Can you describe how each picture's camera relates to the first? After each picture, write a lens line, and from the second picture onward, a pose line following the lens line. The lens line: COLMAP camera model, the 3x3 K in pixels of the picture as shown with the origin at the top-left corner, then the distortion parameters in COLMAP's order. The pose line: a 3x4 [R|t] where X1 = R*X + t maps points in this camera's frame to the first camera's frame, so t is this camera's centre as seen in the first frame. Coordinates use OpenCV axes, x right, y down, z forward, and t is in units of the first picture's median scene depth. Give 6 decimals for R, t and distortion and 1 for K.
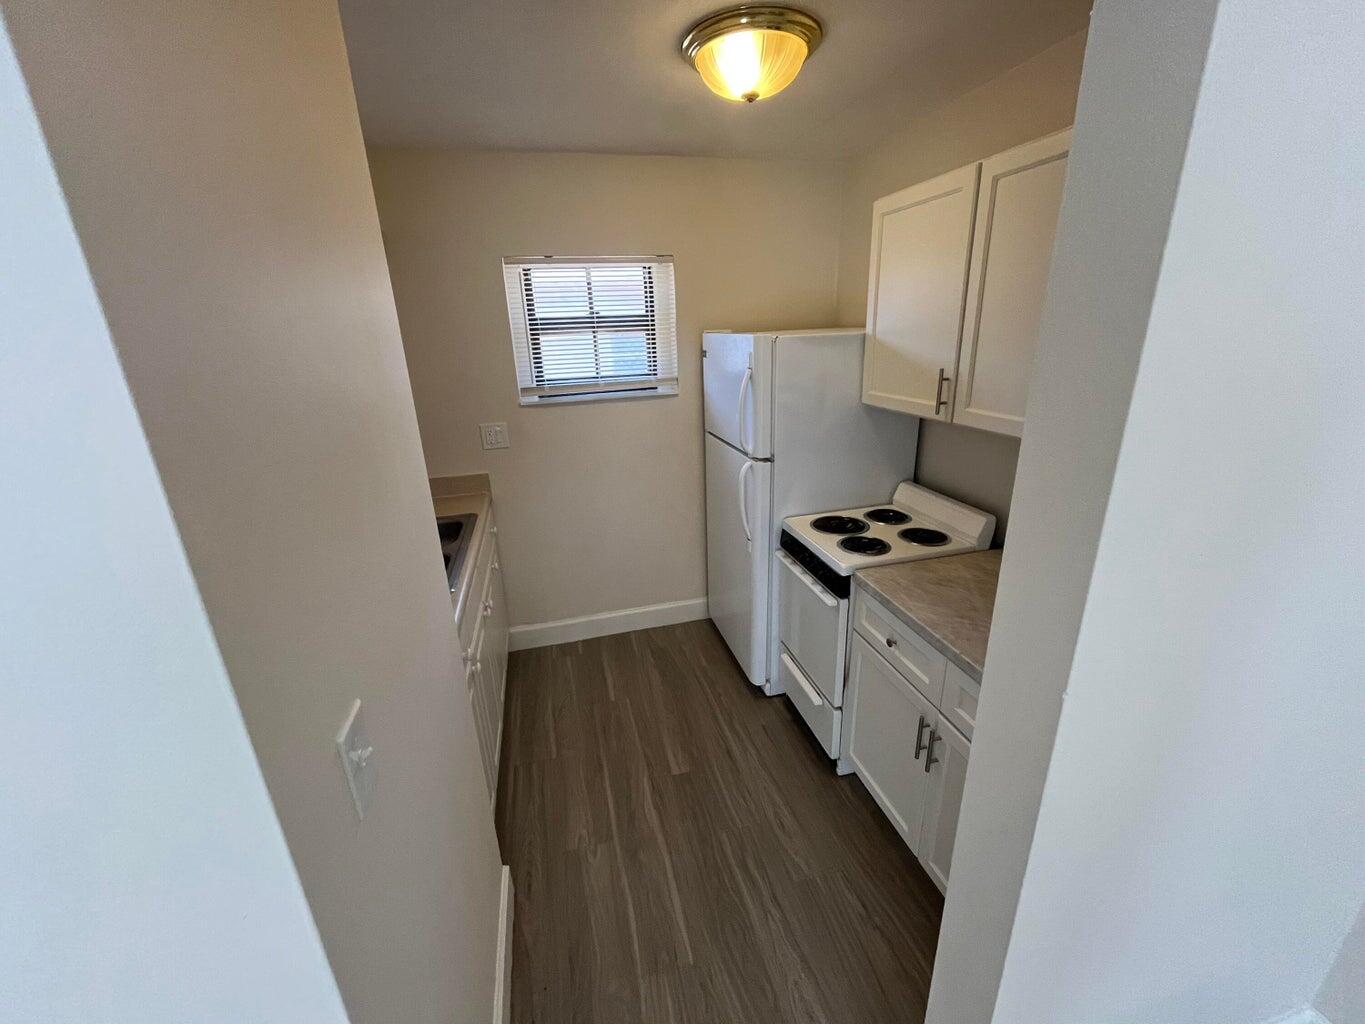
lens RADIAL K [[553.2, 0, 682.5], [0, 553.2, 512.0], [0, 0, 1]] dist [0.000624, 0.000016]
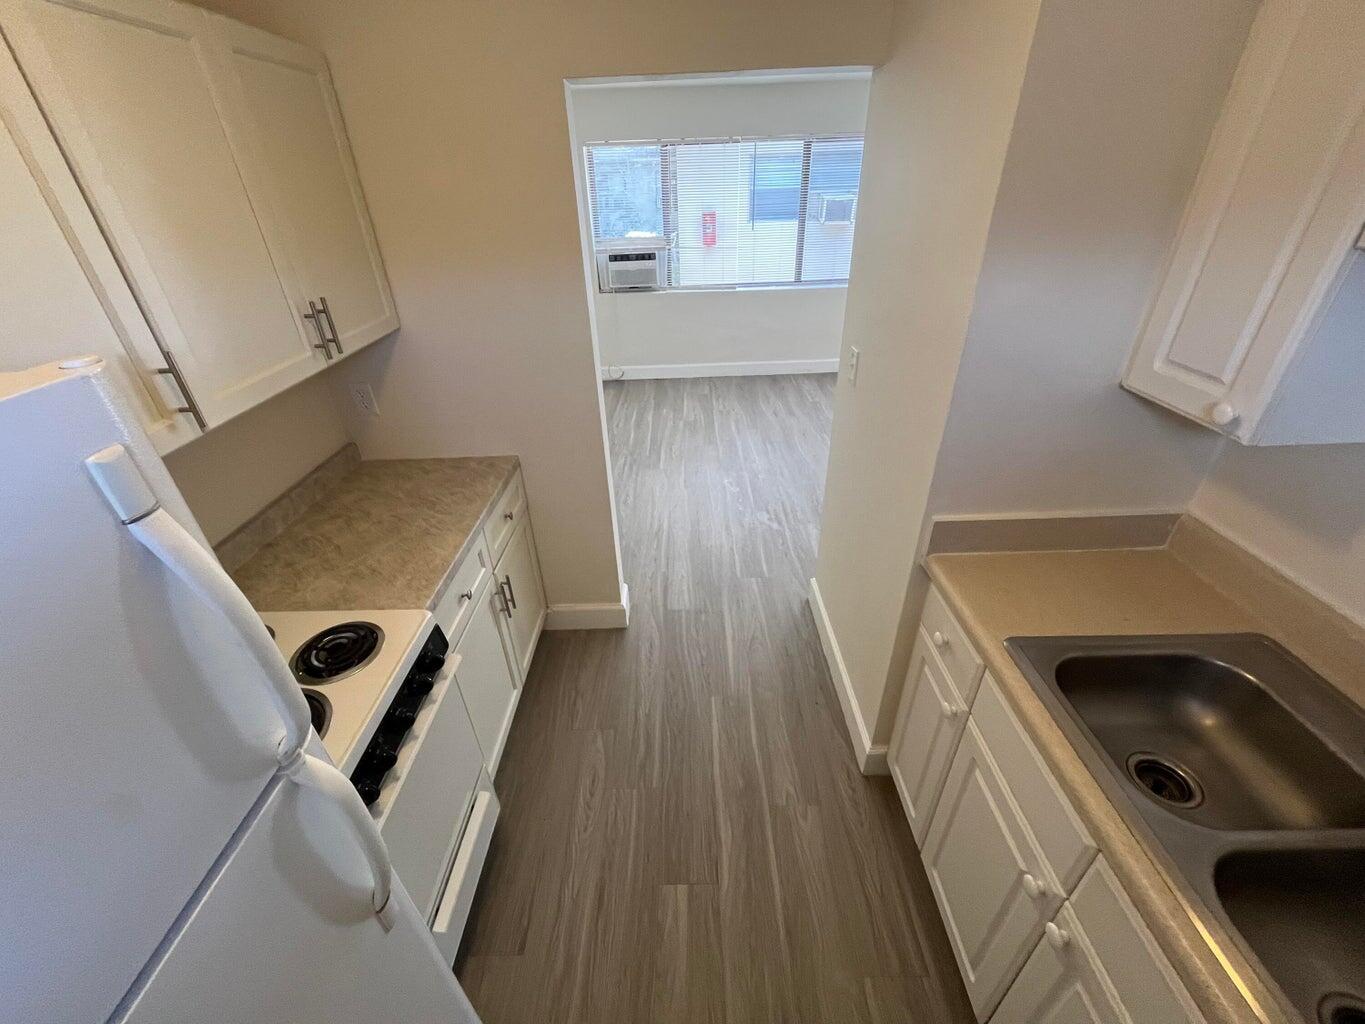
lens RADIAL K [[553.2, 0, 682.5], [0, 553.2, 512.0], [0, 0, 1]] dist [0.000624, 0.000016]
pose [[-0.966447, -0.068758, 0.247492, -0.165365], [0.144906, 0.649617, 0.746325, -0.408991], [-0.212091, 0.757146, -0.617857, 1.126793]]
